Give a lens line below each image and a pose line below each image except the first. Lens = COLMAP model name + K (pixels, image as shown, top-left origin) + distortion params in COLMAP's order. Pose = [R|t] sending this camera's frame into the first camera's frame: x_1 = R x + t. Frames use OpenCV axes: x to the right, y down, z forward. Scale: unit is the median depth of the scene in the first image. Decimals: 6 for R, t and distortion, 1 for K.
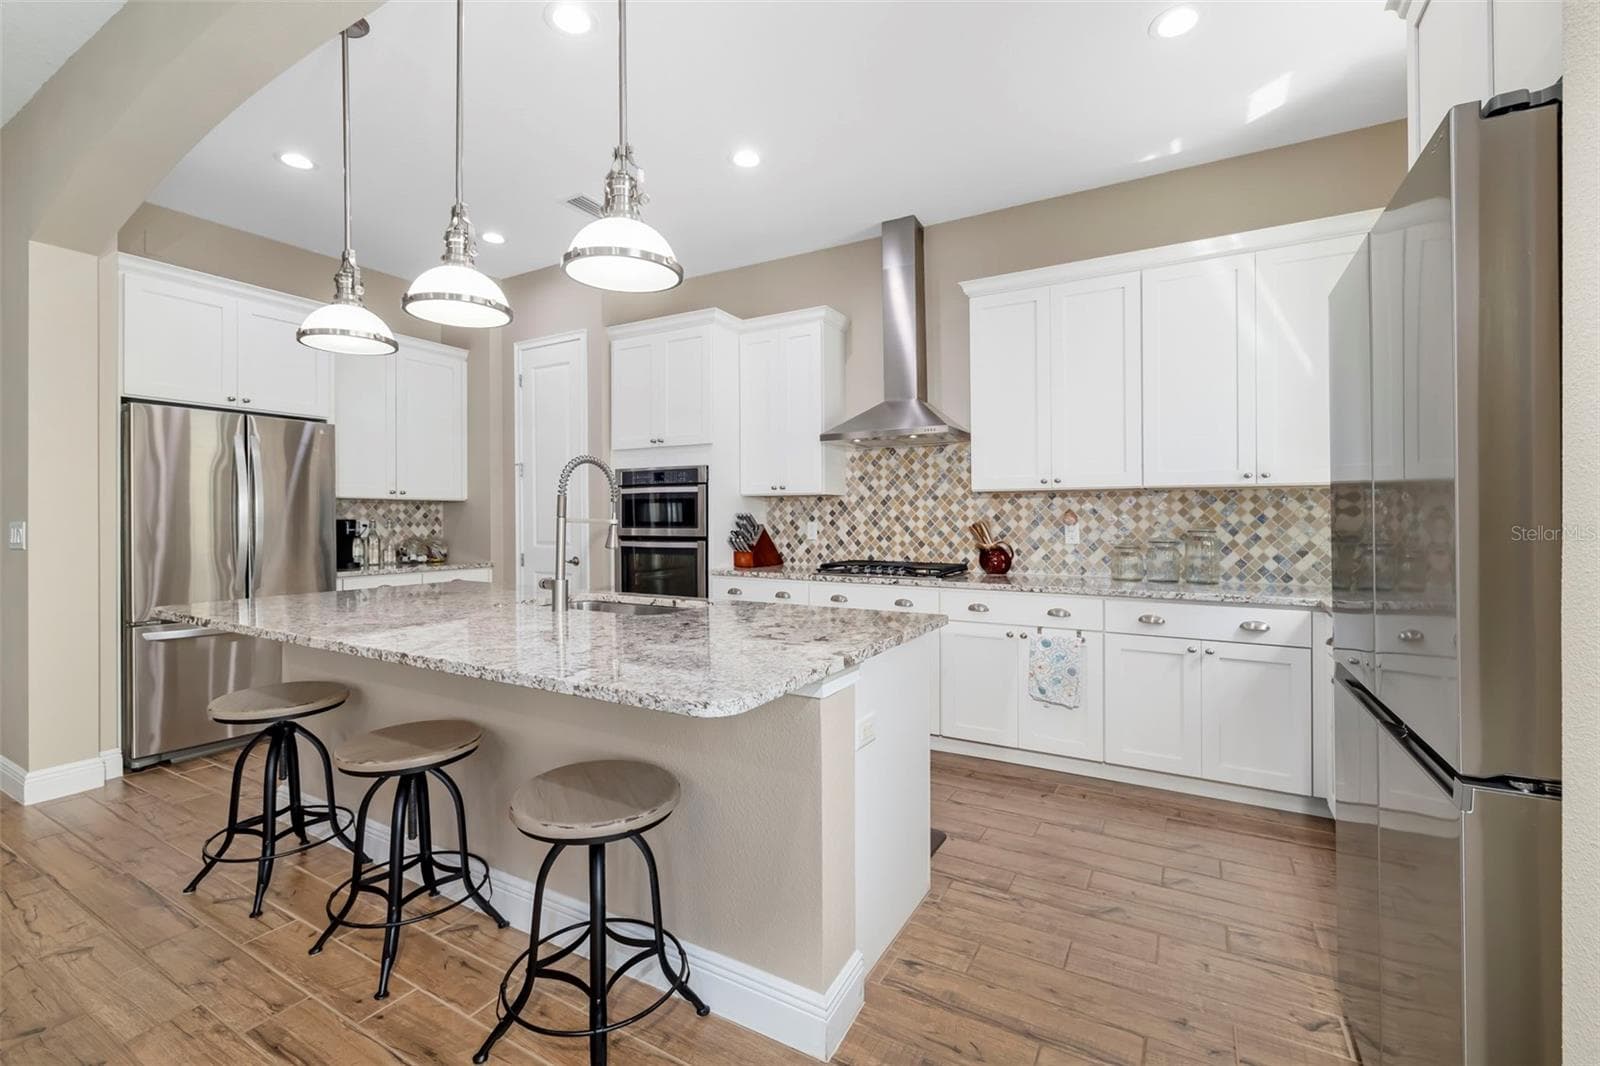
lens RADIAL K [[688.5, 0, 804.5], [0, 688.5, 519.0], [0, 0, 1]] dist [-0.000482, -0.000031]
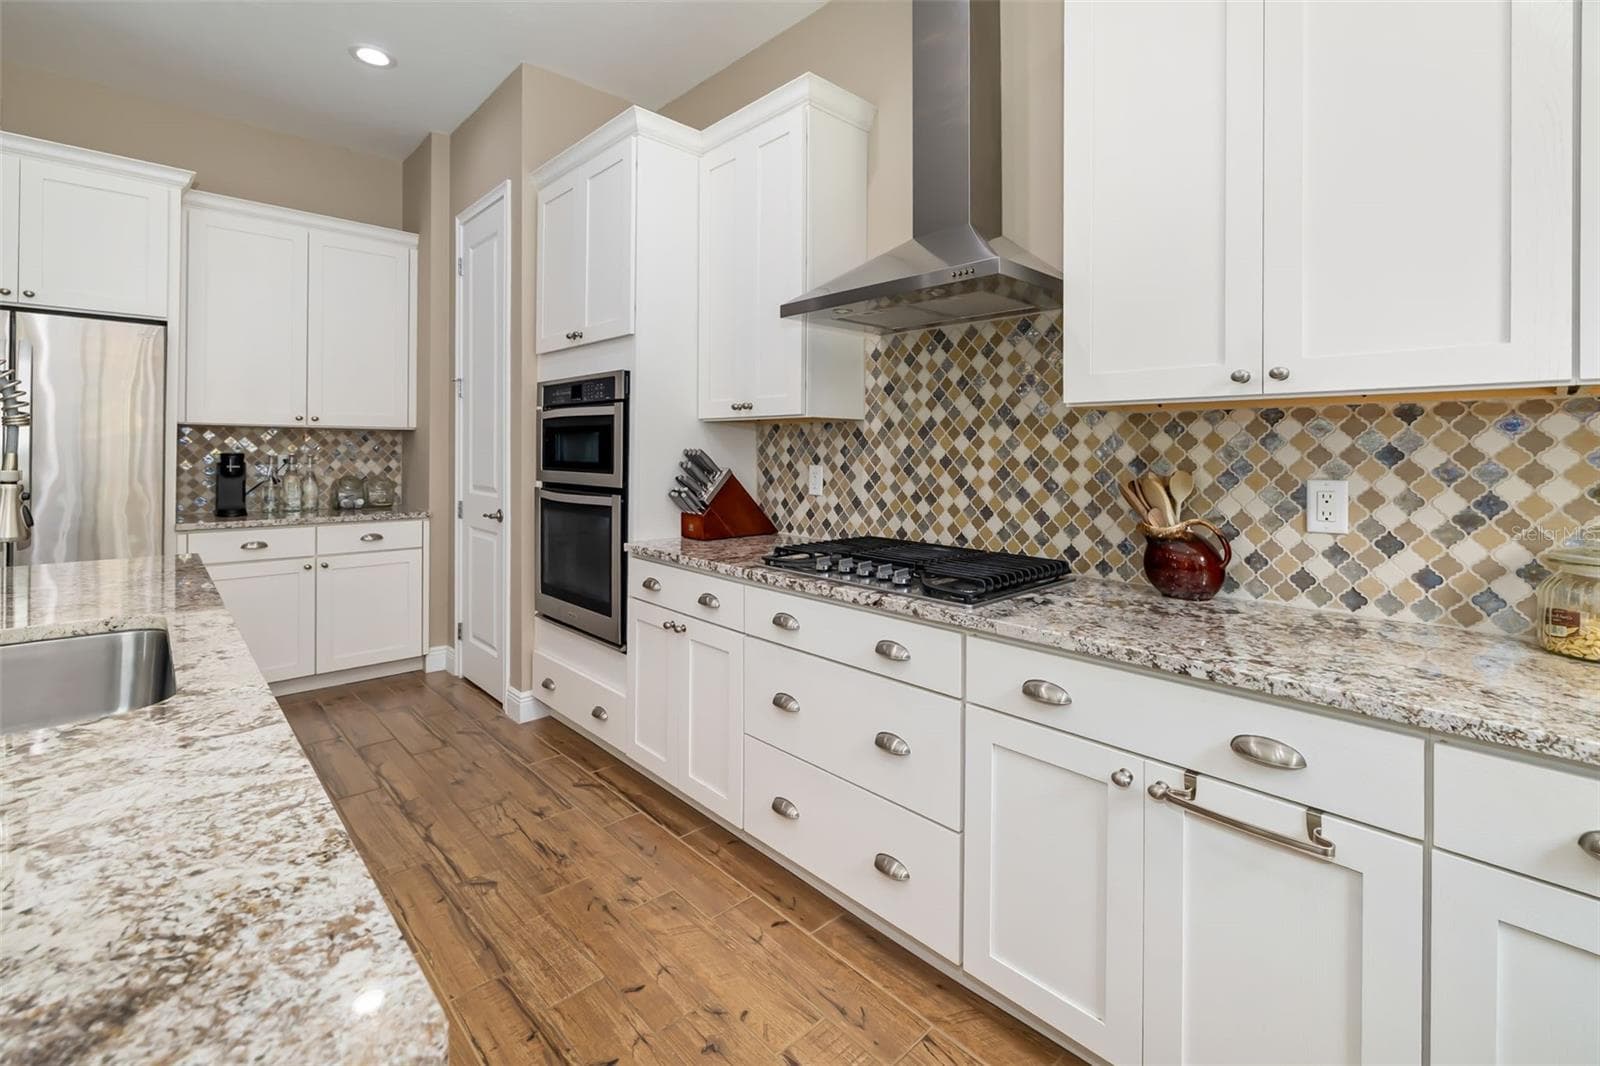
lens RADIAL K [[688.5, 0, 812.6], [0, 688.5, 454.0], [0, 0, 1]] dist [-0.000482, -0.000031]
pose [[0.956892, 0.010402, -0.290257, 0.190712], [-0.009712, 0.999946, 0.003820, -0.007980], [0.290281, -0.000836, 0.956941, 0.461812]]
